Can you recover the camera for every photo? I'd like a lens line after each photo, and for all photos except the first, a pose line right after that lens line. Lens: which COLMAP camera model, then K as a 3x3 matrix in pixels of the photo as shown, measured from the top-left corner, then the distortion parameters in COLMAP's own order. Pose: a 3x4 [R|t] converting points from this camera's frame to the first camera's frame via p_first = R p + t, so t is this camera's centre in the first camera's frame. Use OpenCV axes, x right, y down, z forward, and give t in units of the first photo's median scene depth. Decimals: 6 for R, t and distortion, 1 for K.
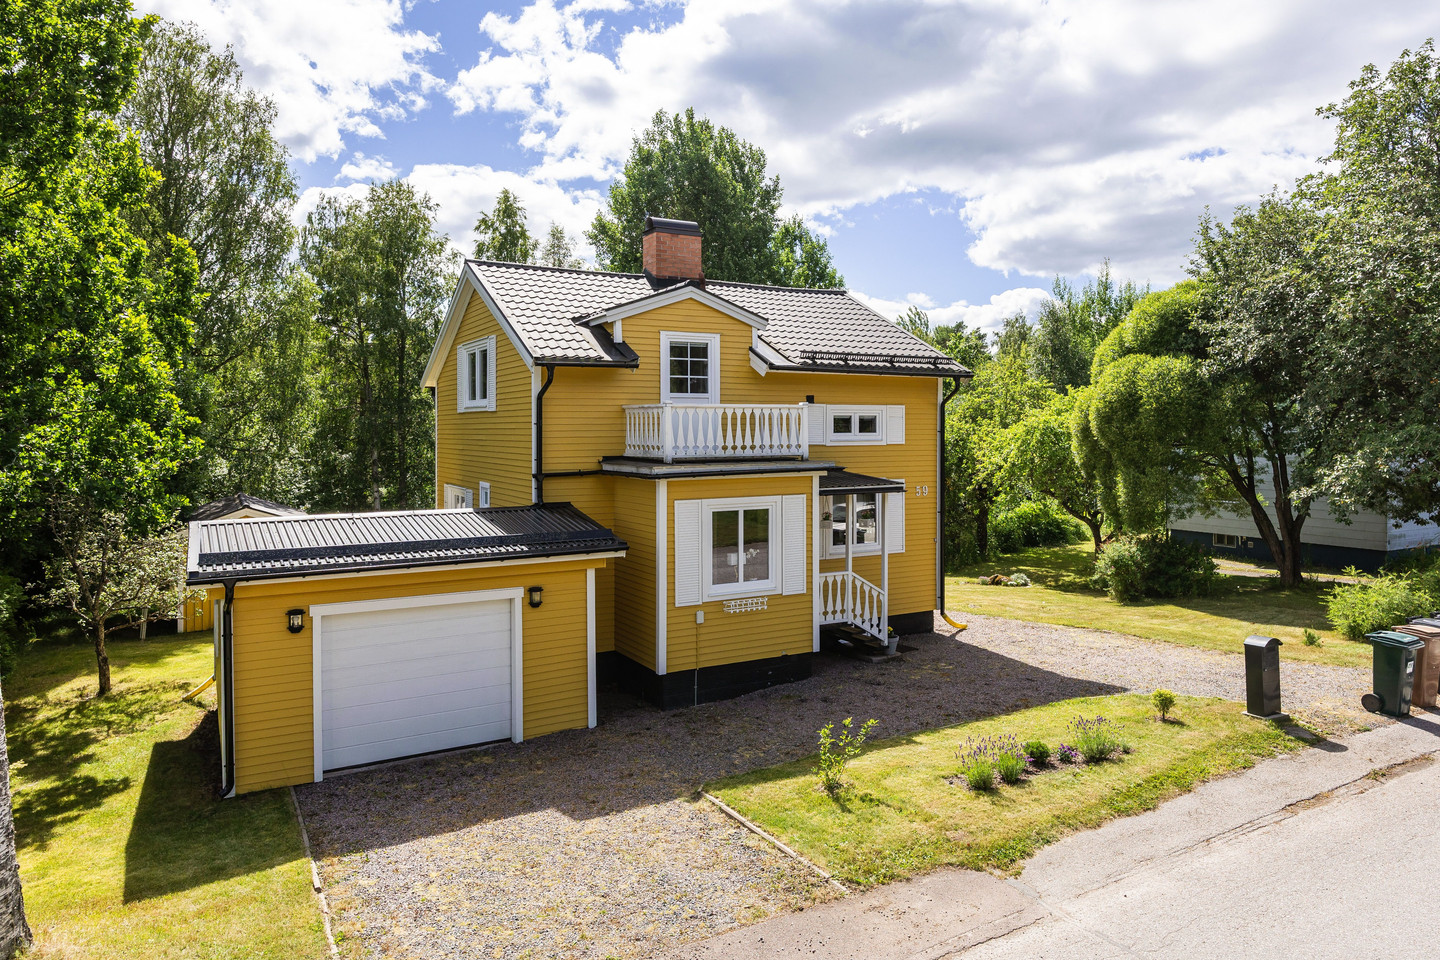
lens RADIAL K [[937.6, 0, 719.0], [0, 937.6, 454.0], [0, 0, 1]] dist [-0.005810, -0.000153]
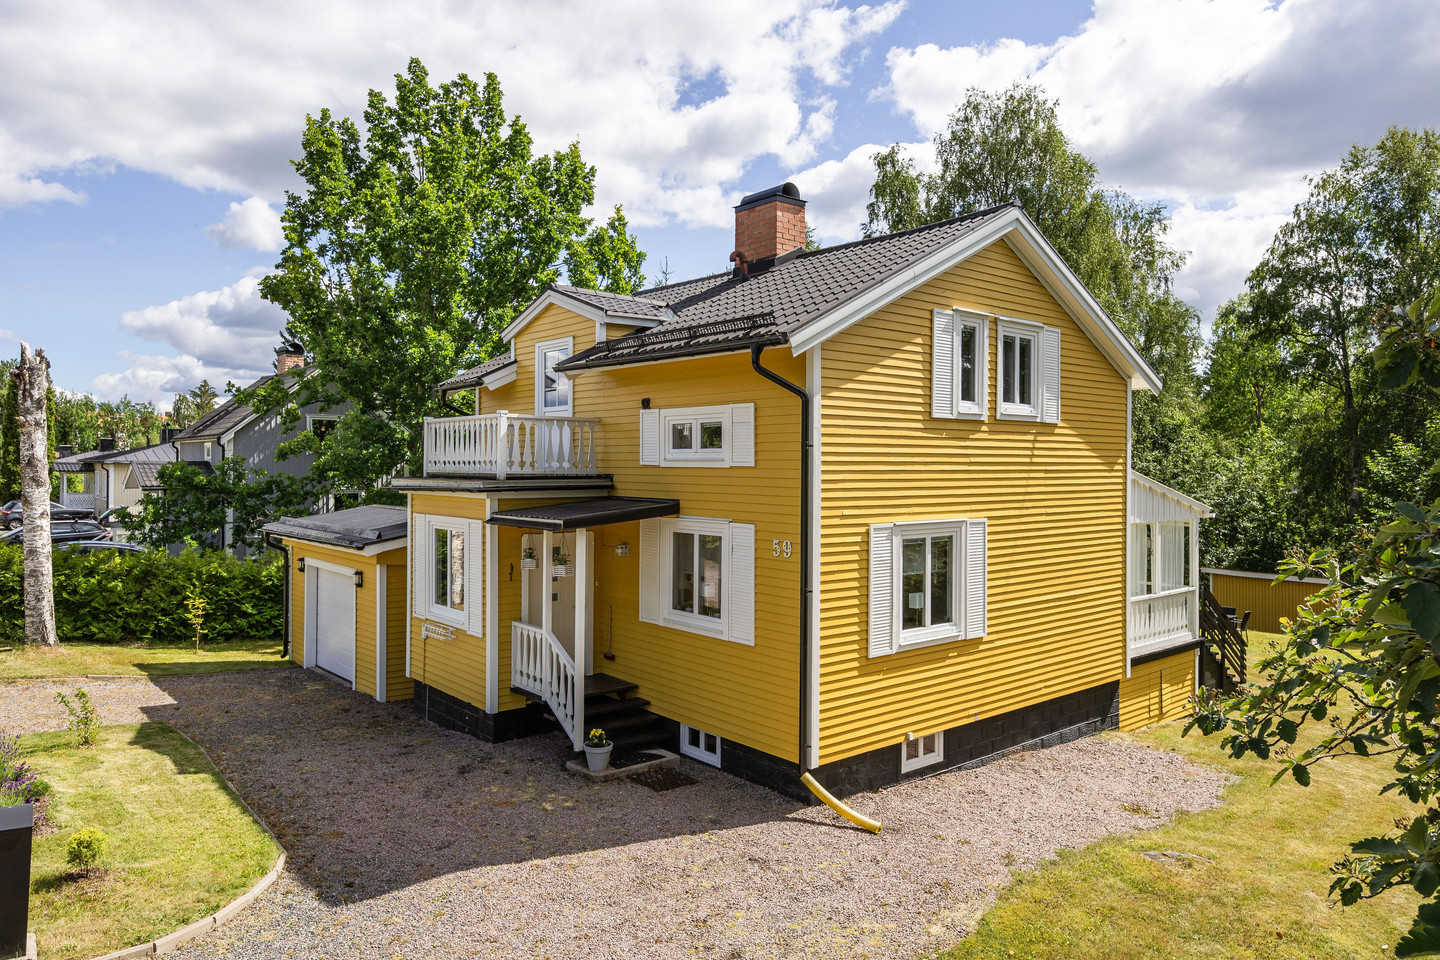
lens RADIAL K [[937.6, 0, 719.0], [0, 937.6, 454.0], [0, 0, 1]] dist [-0.005810, -0.000153]
pose [[0.183979, 0.006809, -0.982907, 0.699879], [-0.023061, 0.999731, 0.002610, -0.017800], [0.982660, 0.022186, 0.184086, 0.762292]]
